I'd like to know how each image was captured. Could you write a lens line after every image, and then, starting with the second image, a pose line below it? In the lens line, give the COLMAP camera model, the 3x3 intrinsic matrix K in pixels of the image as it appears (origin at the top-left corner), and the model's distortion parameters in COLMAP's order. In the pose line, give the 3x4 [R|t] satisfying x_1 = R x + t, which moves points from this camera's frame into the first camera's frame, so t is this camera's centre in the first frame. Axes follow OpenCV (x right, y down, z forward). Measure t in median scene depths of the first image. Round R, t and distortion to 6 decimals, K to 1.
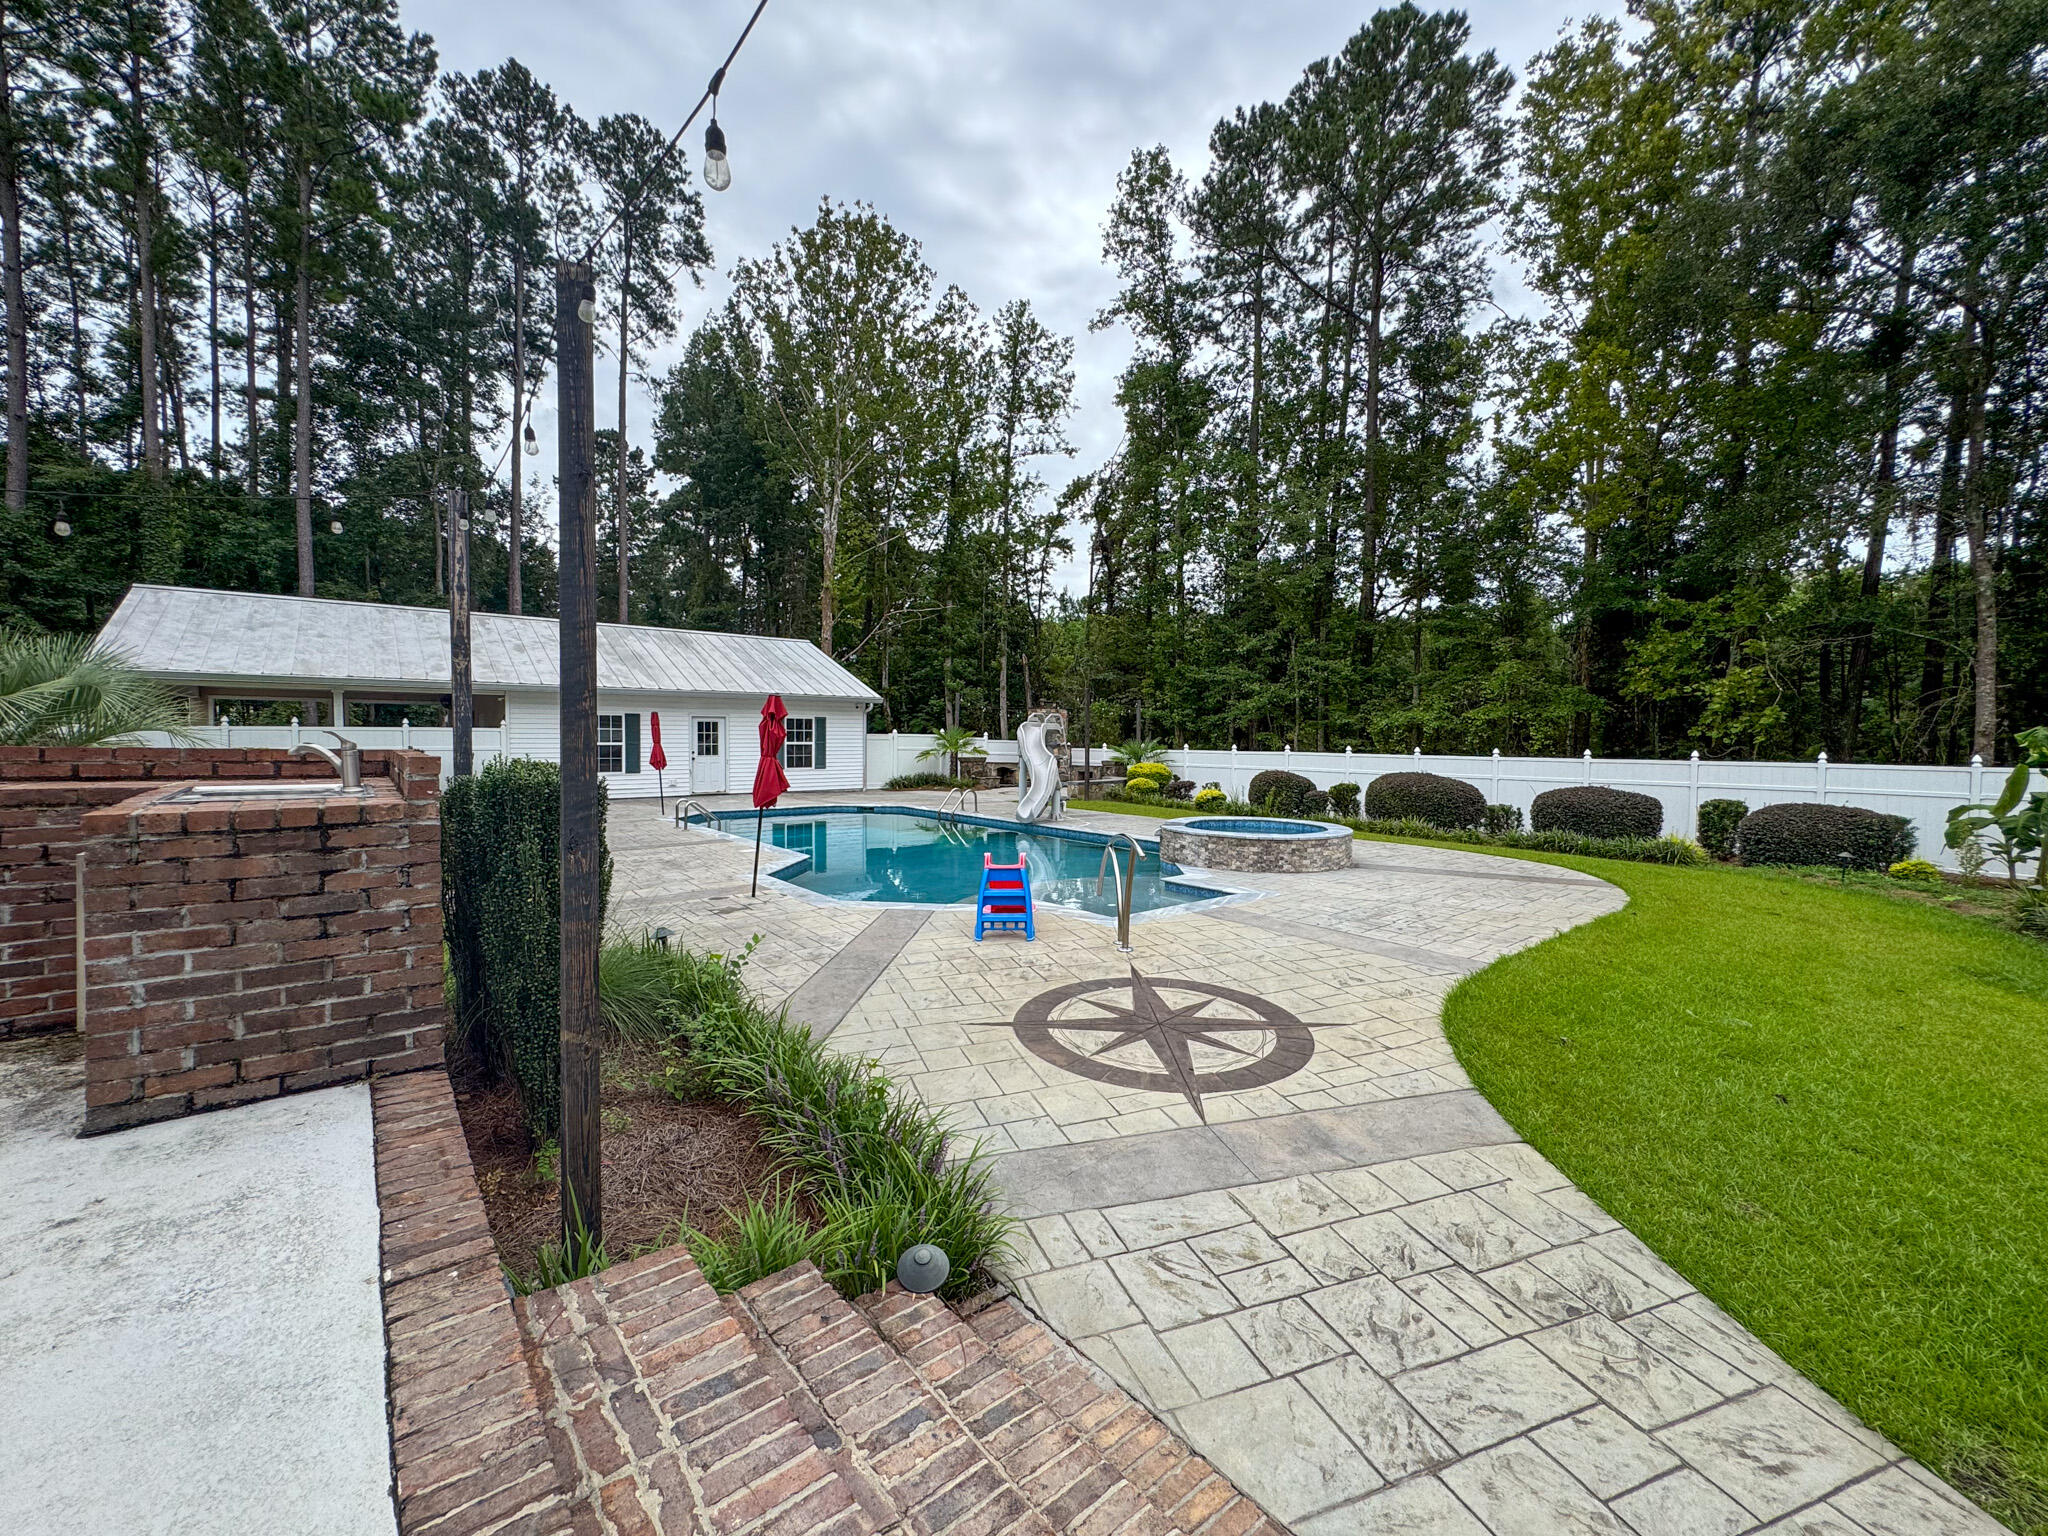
lens RADIAL K [[824.6, 0, 1027.4], [0, 824.6, 764.0], [0, 0, 1]] dist [-0.001907, 0.000876]
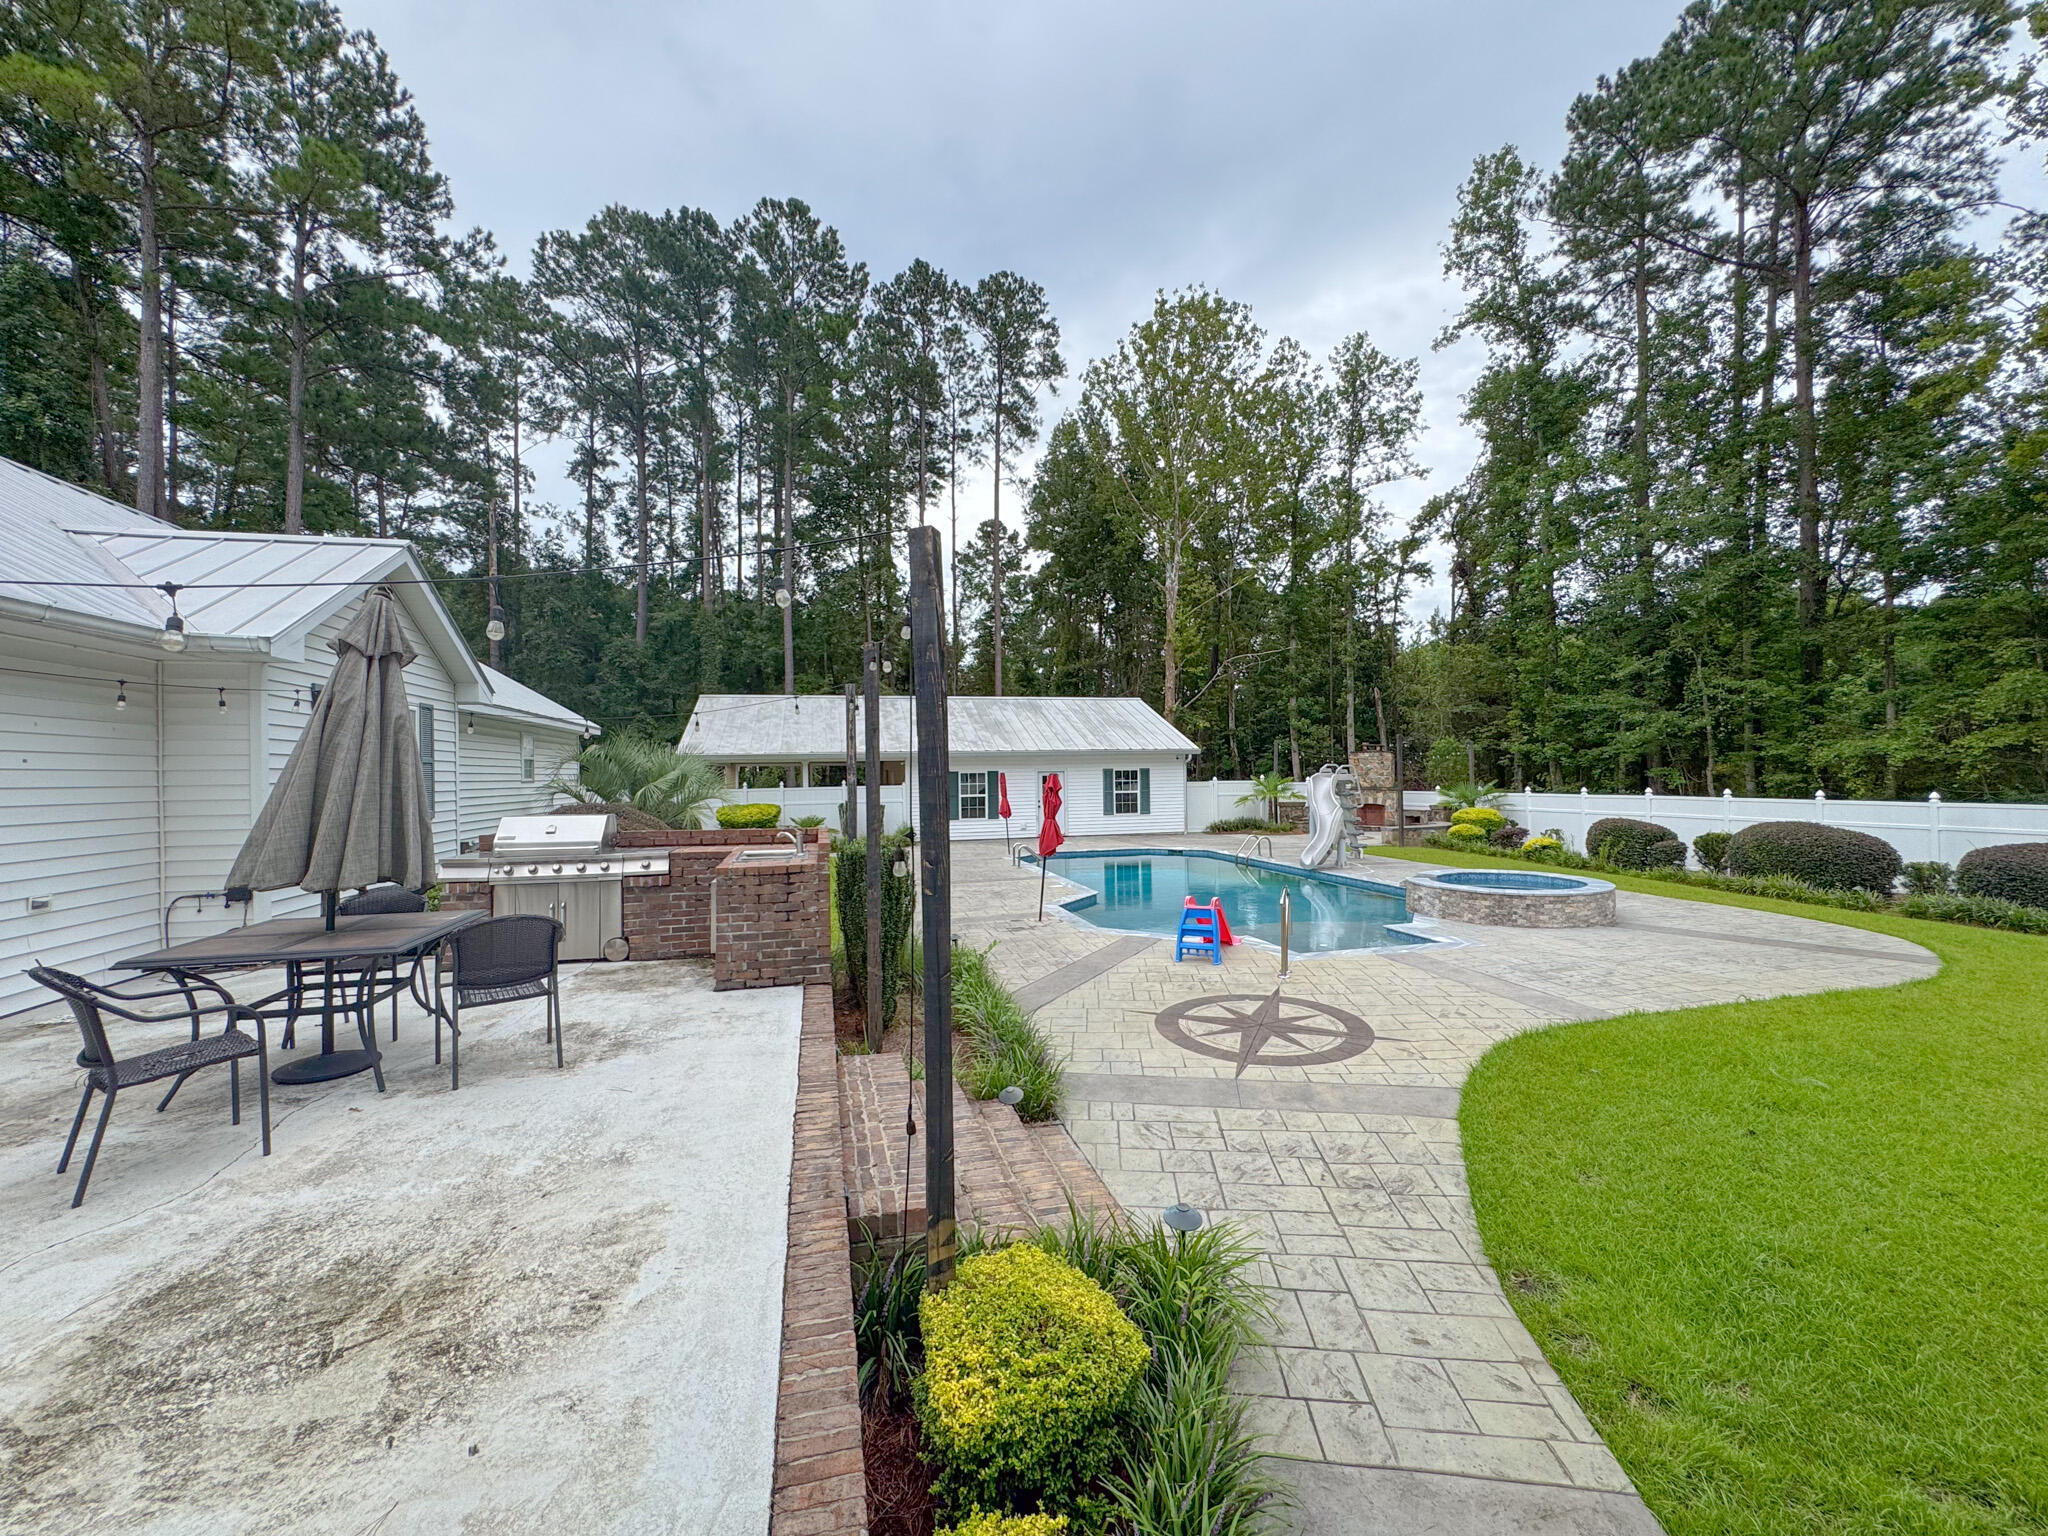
lens RADIAL K [[824.6, 0, 1025.7], [0, 824.6, 757.9], [0, 0, 1]] dist [-0.001907, 0.000876]
pose [[0.904864, -0.029320, -0.424690, 0.050869], [0.007730, 0.998593, -0.052471, -0.008281], [0.425631, 0.044196, 0.903817, -0.056556]]
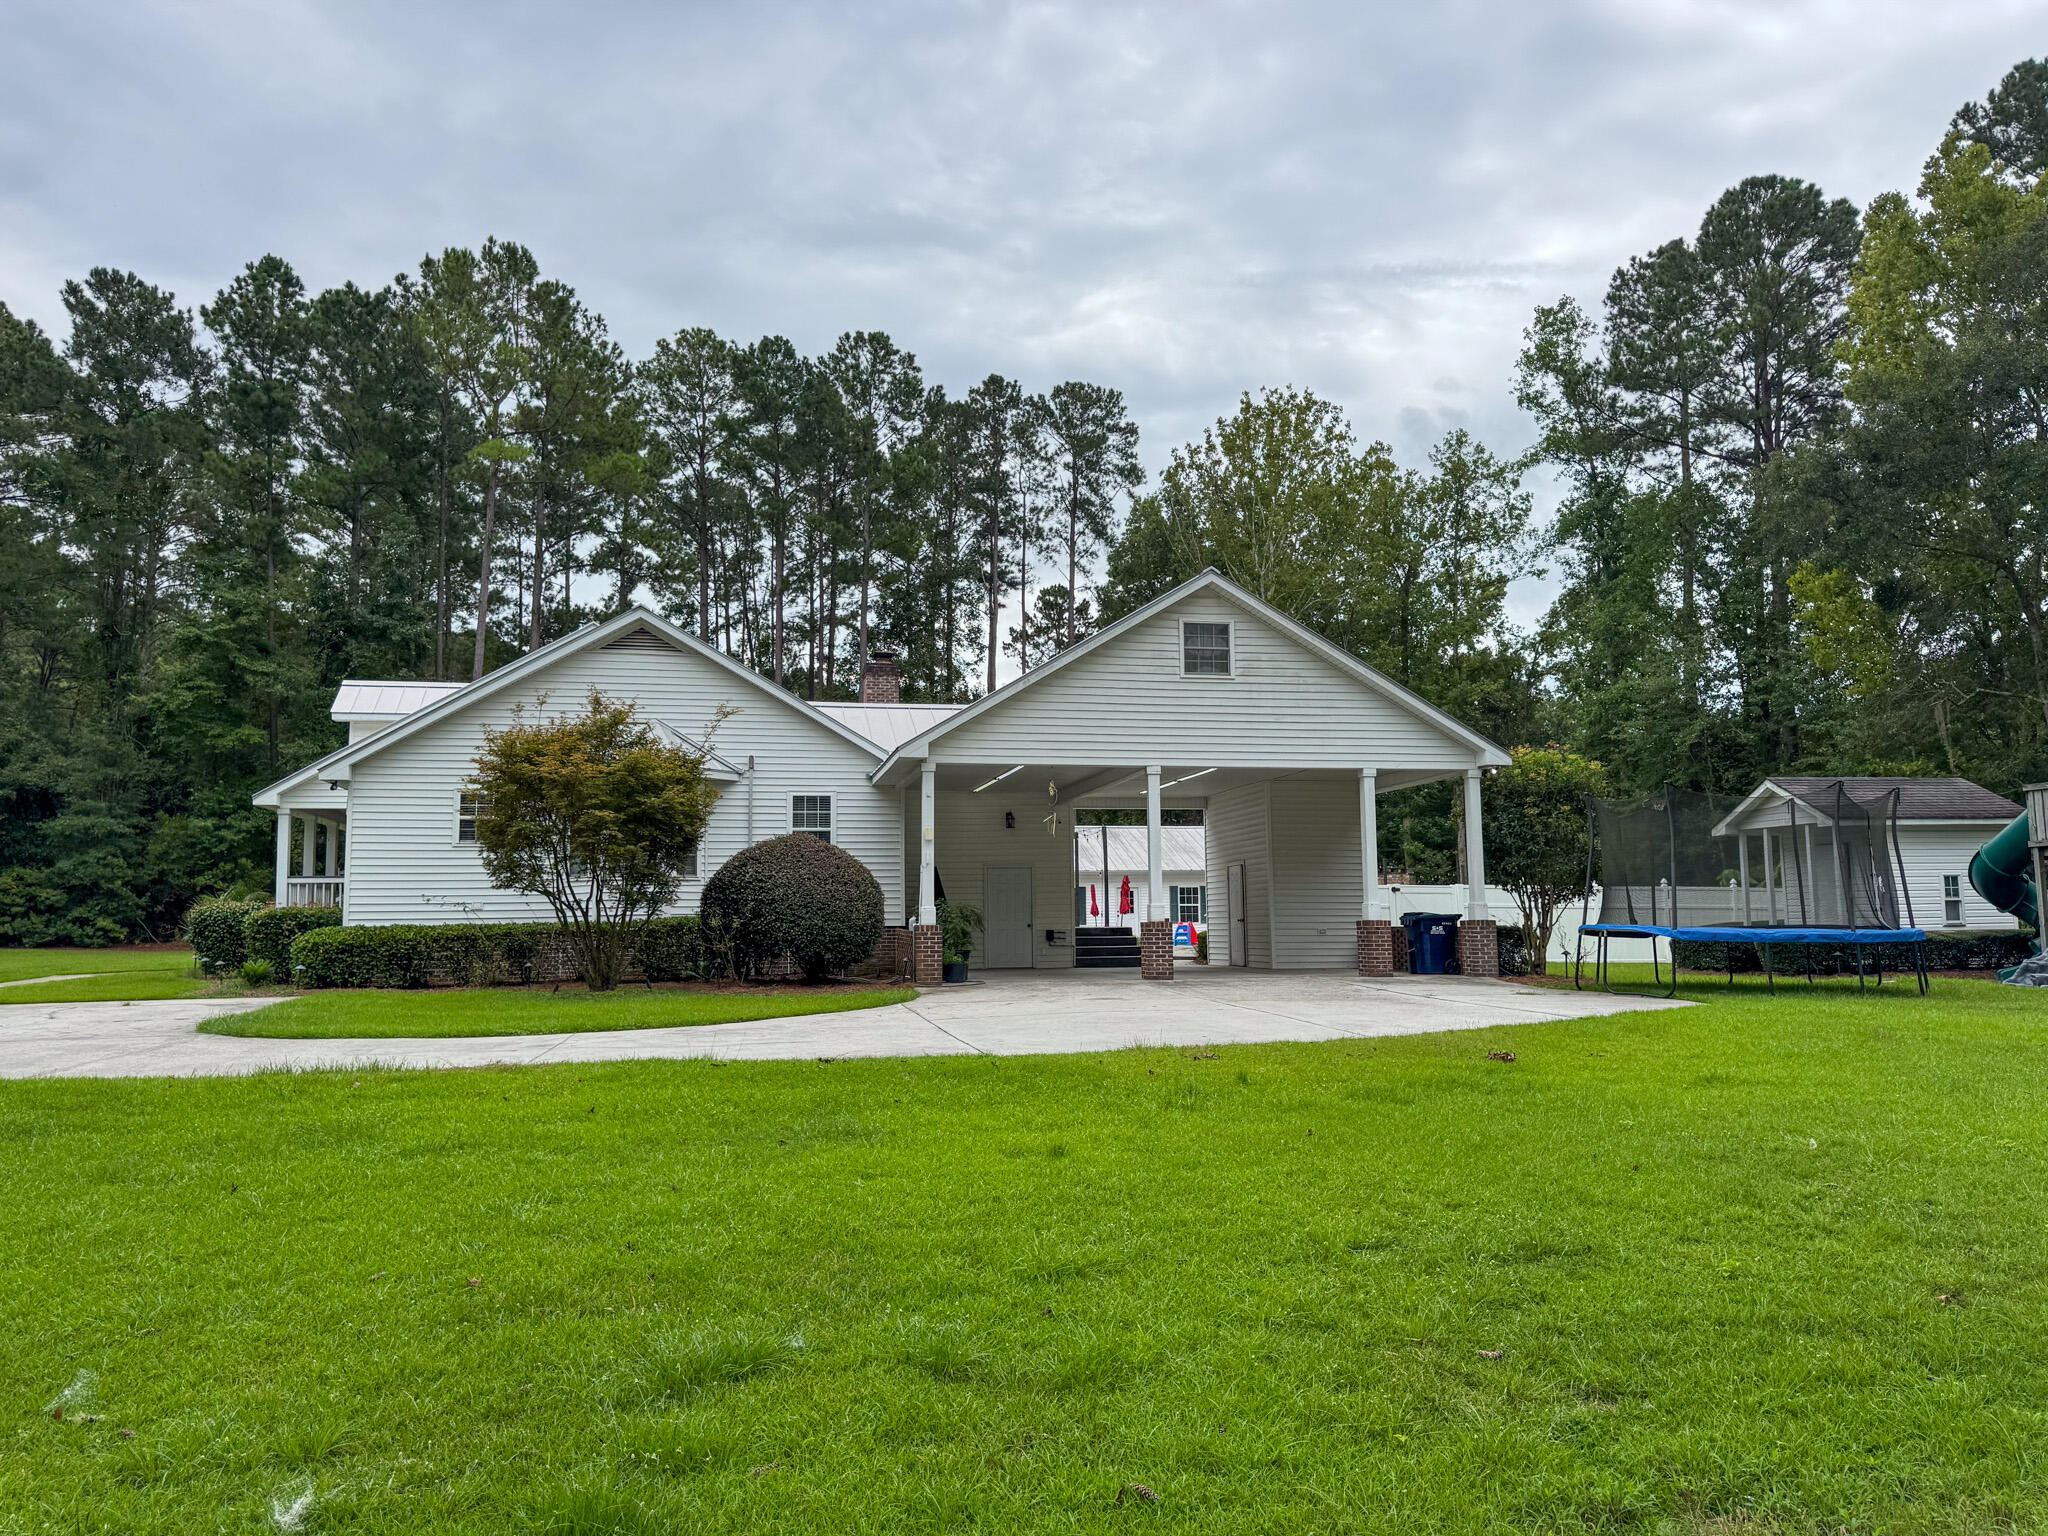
lens RADIAL K [[1430.4, 0, 1021.8], [0, 1430.4, 780.2], [0, 0, 1]] dist [0.007573, 0.000275]
pose [[0.883532, -0.065784, -0.463729, 0.389182], [0.001437, 0.990463, -0.137769, 0.062976], [0.468369, 0.121057, 0.875200, -0.820753]]
